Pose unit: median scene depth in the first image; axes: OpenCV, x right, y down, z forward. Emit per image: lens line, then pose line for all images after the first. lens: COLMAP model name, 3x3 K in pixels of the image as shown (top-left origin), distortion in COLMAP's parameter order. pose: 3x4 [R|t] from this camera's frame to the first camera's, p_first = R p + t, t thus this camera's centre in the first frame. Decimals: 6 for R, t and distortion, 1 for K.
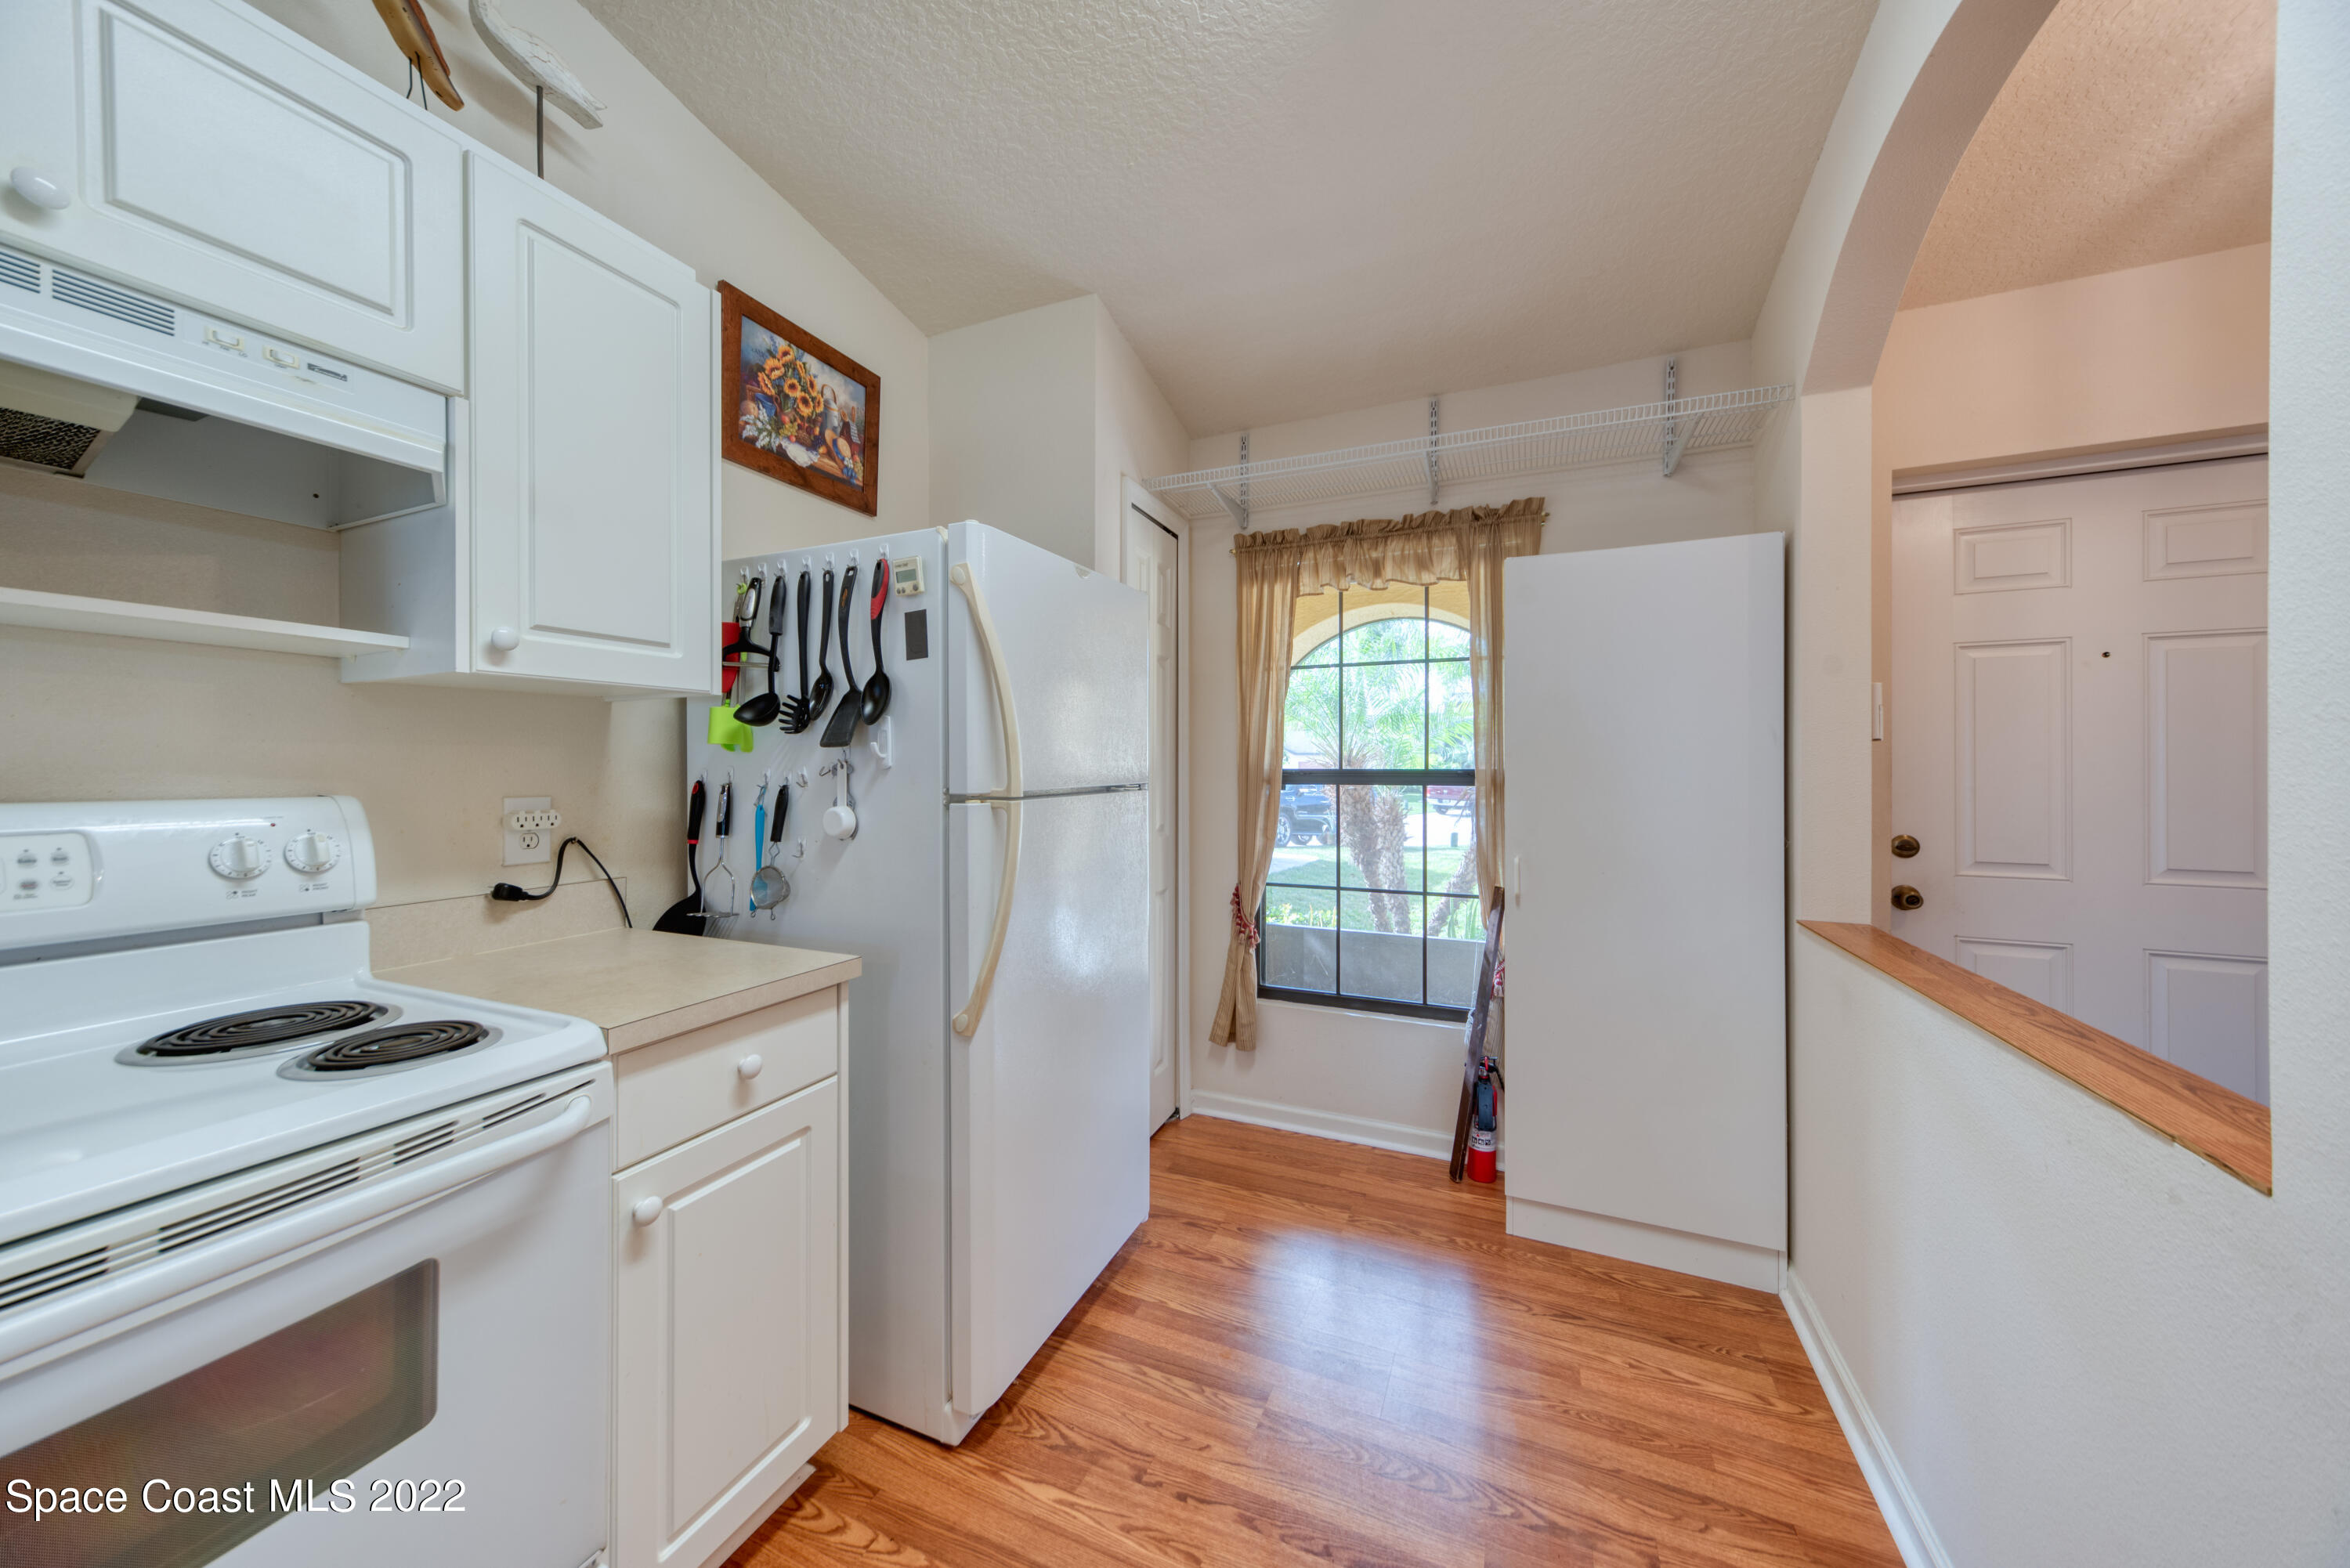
lens RADIAL K [[817.4, 0, 1160.6], [0, 817.4, 752.0], [0, 0, 1]] dist [-0.001835, 0.002261]
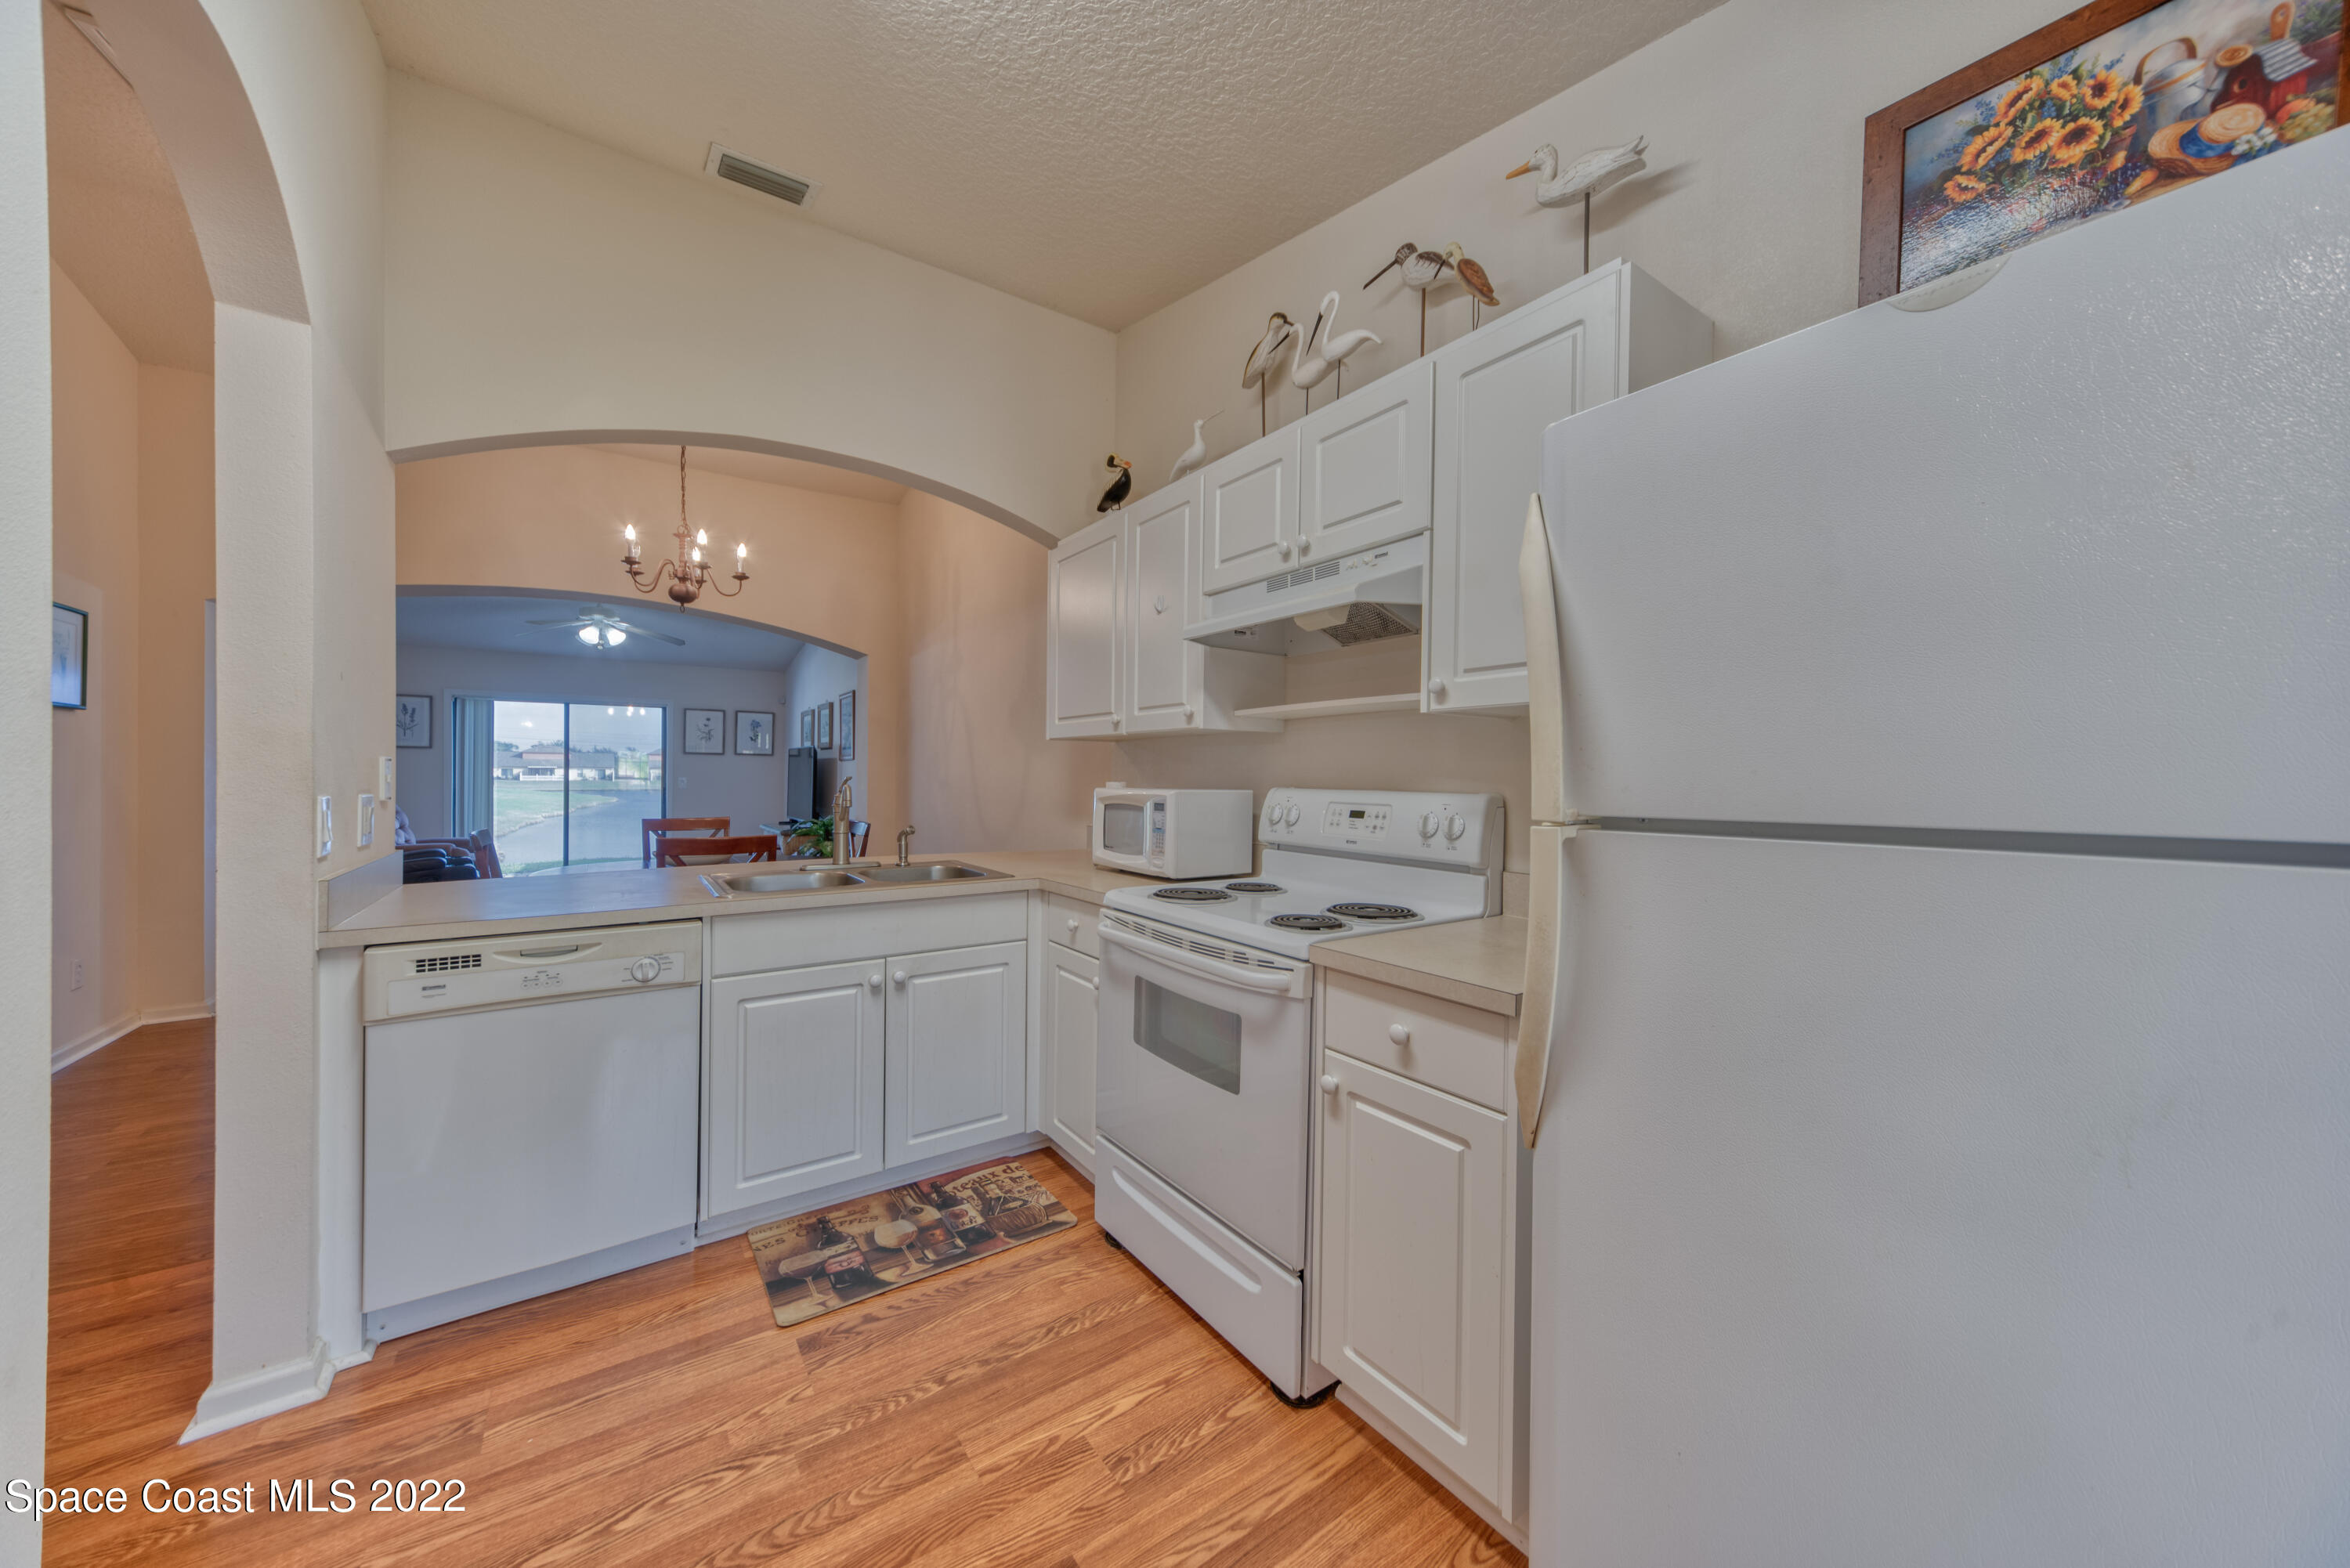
lens RADIAL K [[817.4, 0, 1155.9], [0, 817.4, 777.9], [0, 0, 1]] dist [-0.001835, 0.002261]
pose [[-0.519621, -0.001383, -0.854396, 0.492190], [0.002224, 0.999993, -0.002971, 0.019122], [0.854394, -0.003444, -0.519614, 0.977169]]
